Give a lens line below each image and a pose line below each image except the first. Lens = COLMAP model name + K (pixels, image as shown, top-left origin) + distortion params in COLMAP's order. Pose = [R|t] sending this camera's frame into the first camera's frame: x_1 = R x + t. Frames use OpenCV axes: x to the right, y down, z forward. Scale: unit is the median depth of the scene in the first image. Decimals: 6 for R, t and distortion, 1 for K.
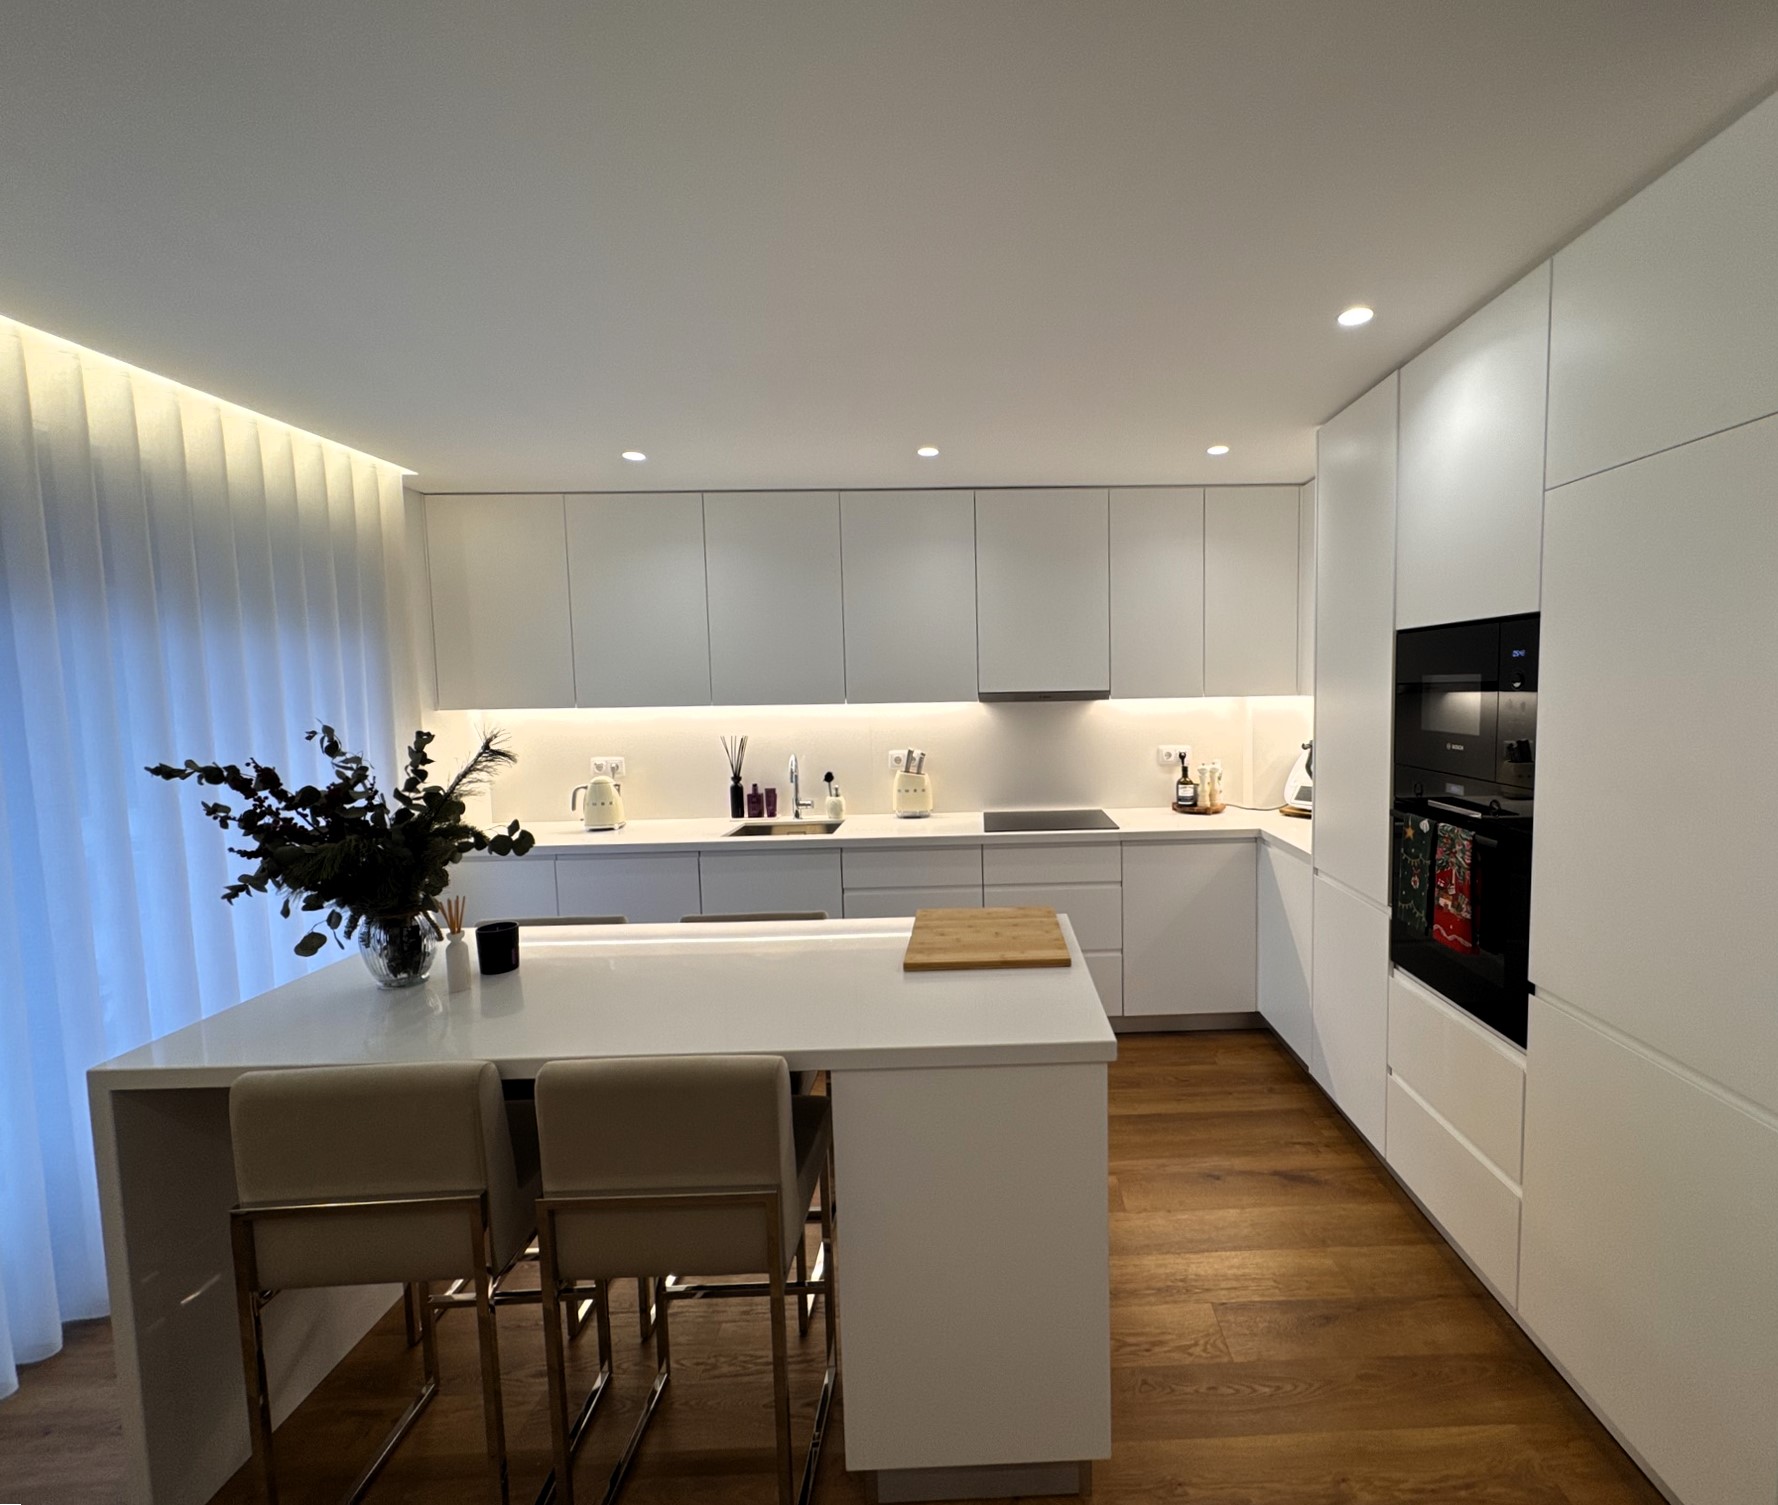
lens RADIAL K [[818.0, 0, 997.9], [0, 818.0, 750.5], [0, 0, 1]] dist [-0.001446, 0.004114]
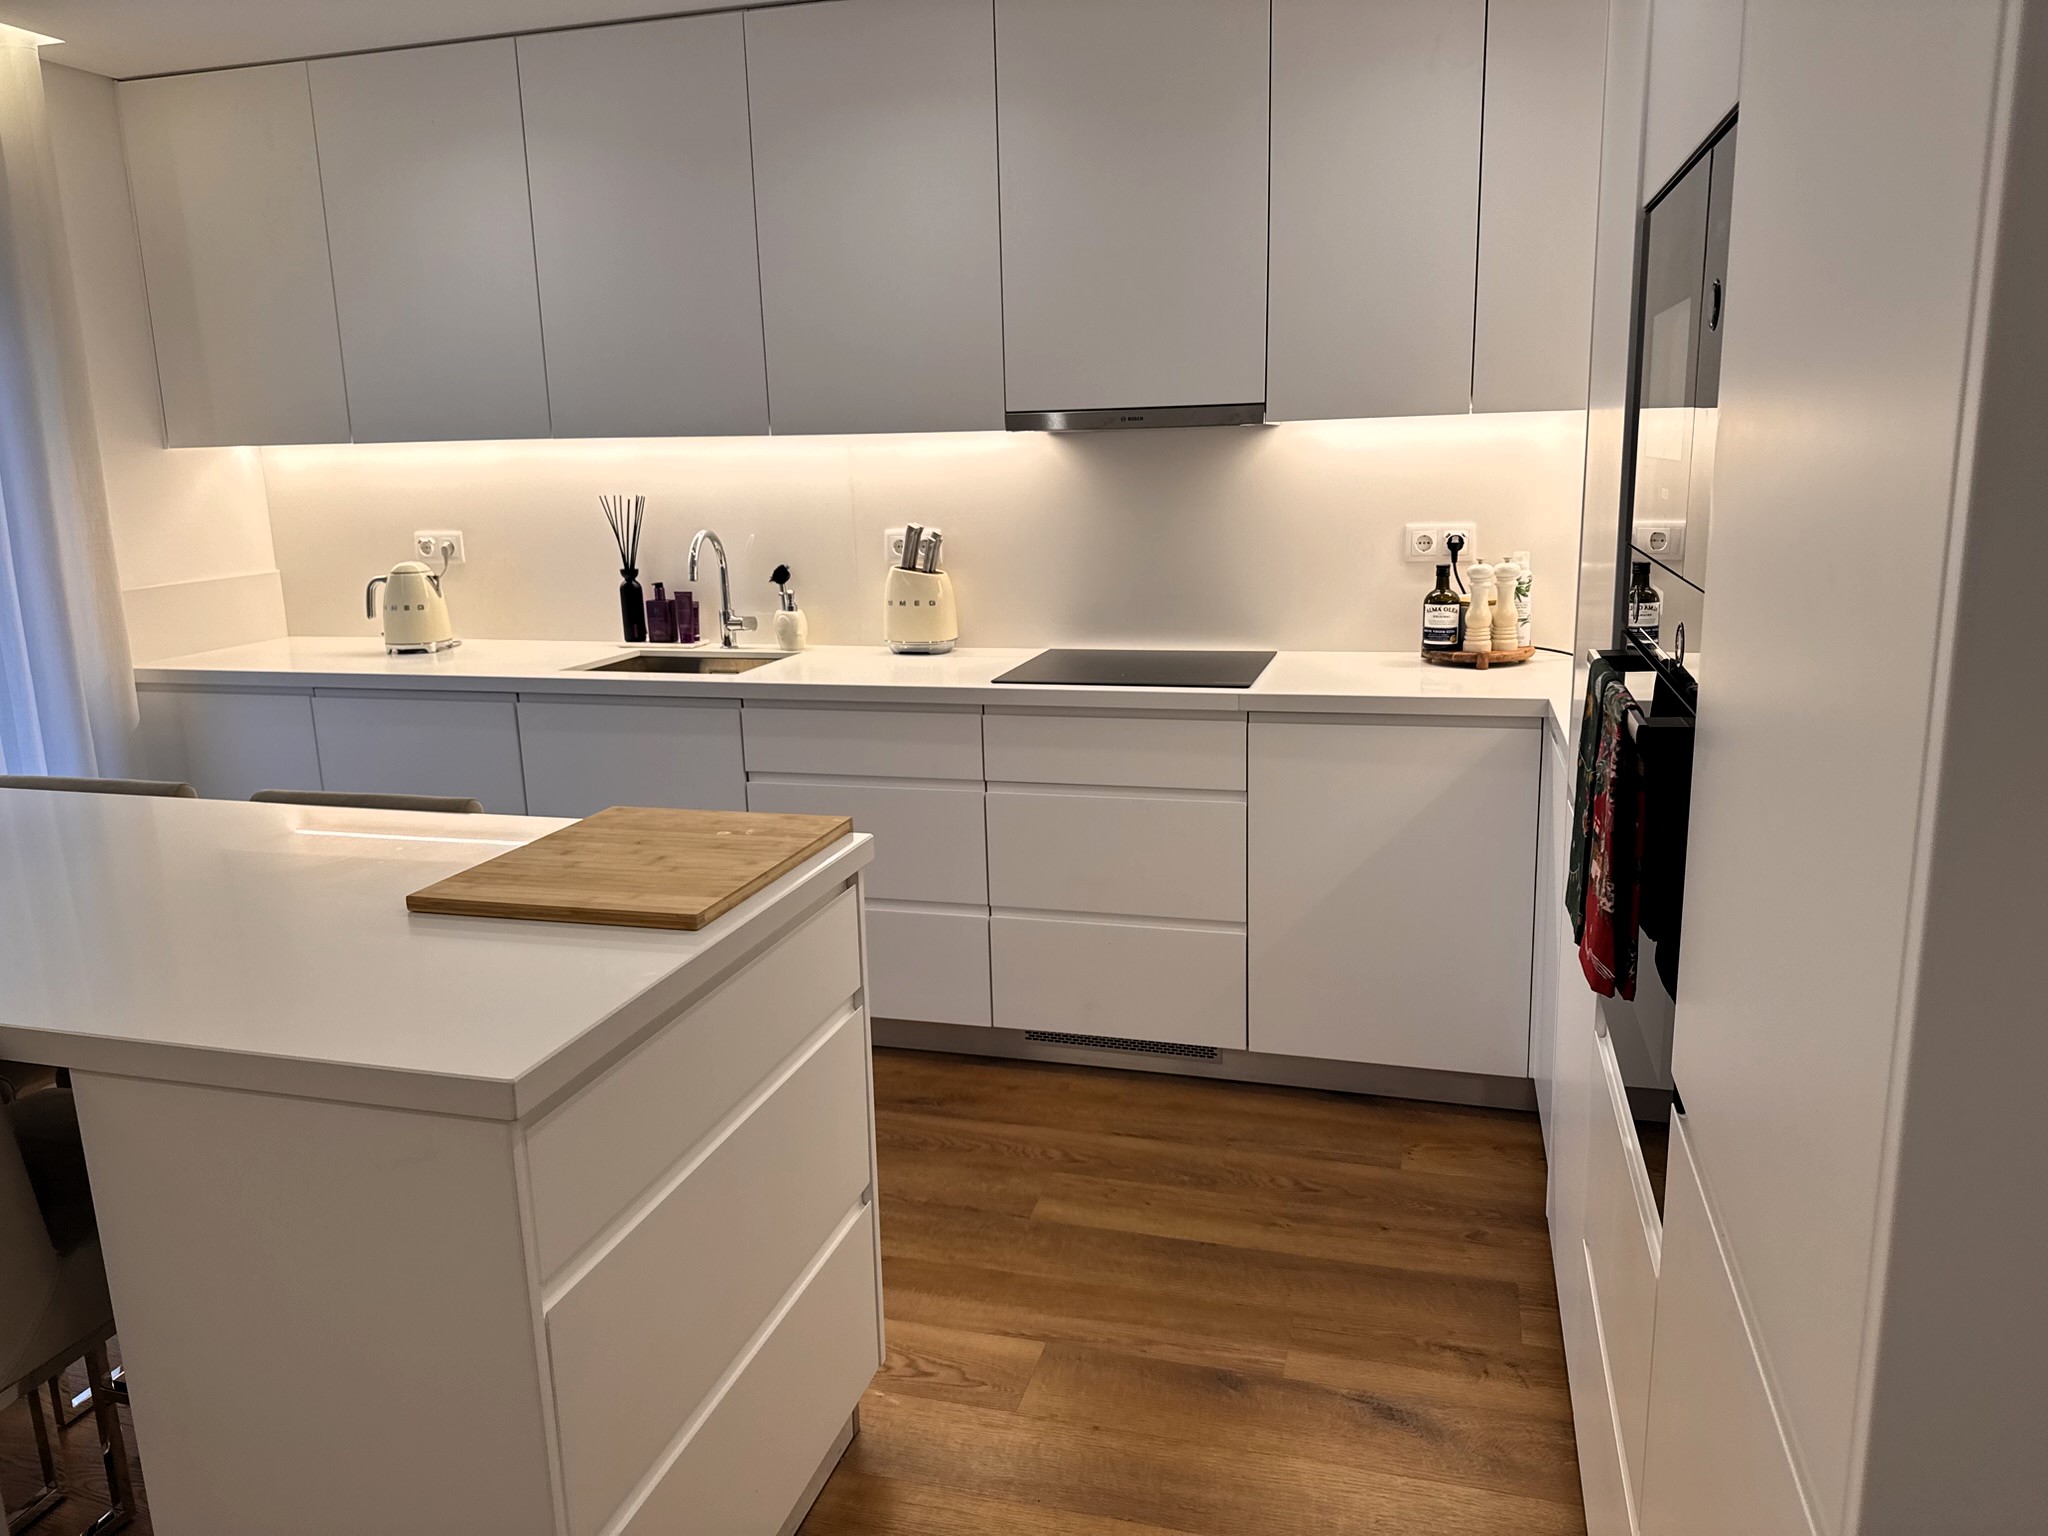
lens RADIAL K [[1448.3, 0, 1023.6], [0, 1448.3, 763.7], [0, 0, 1]] dist [0.053640, -0.042759]
pose [[0.952590, 0.059556, -0.298372, 0.301866], [-0.016370, 0.989267, 0.145197, 0.017417], [0.303817, -0.133429, 0.943341, 0.133755]]
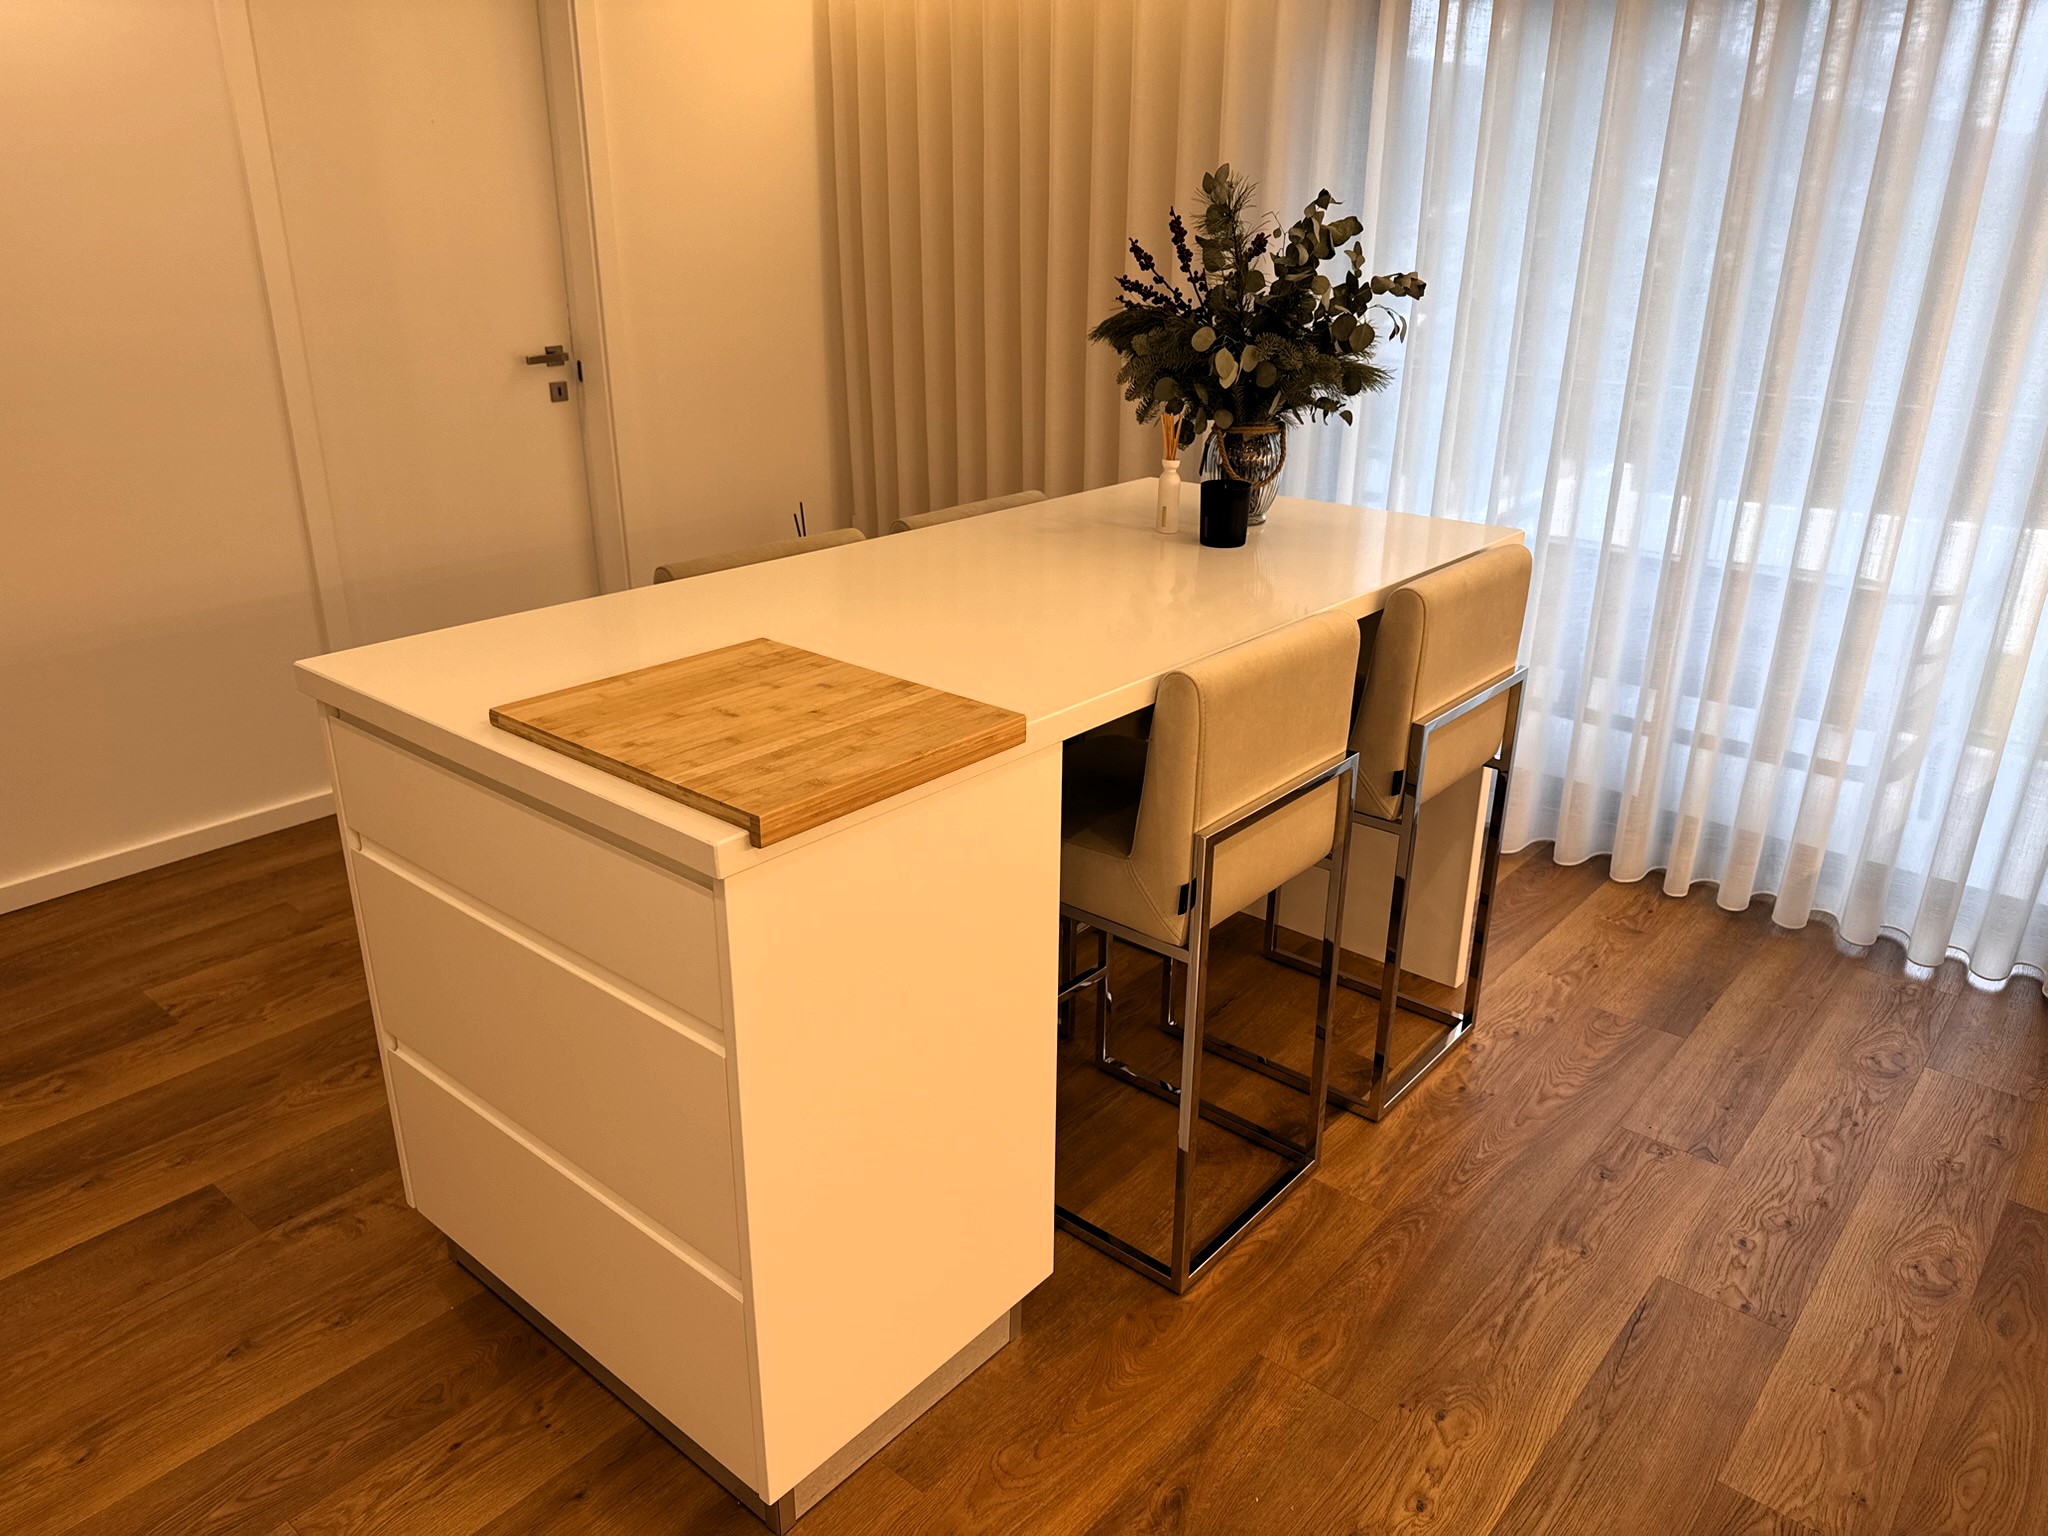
lens RADIAL K [[1448.3, 0, 1022.2], [0, 1448.3, 770.3], [0, 0, 1]] dist [0.053640, -0.042759]
pose [[-0.673165, 0.283583, -0.682956, 0.268933], [-0.052196, 0.903023, 0.426410, -0.055297], [0.737648, 0.322692, -0.593082, 0.985190]]
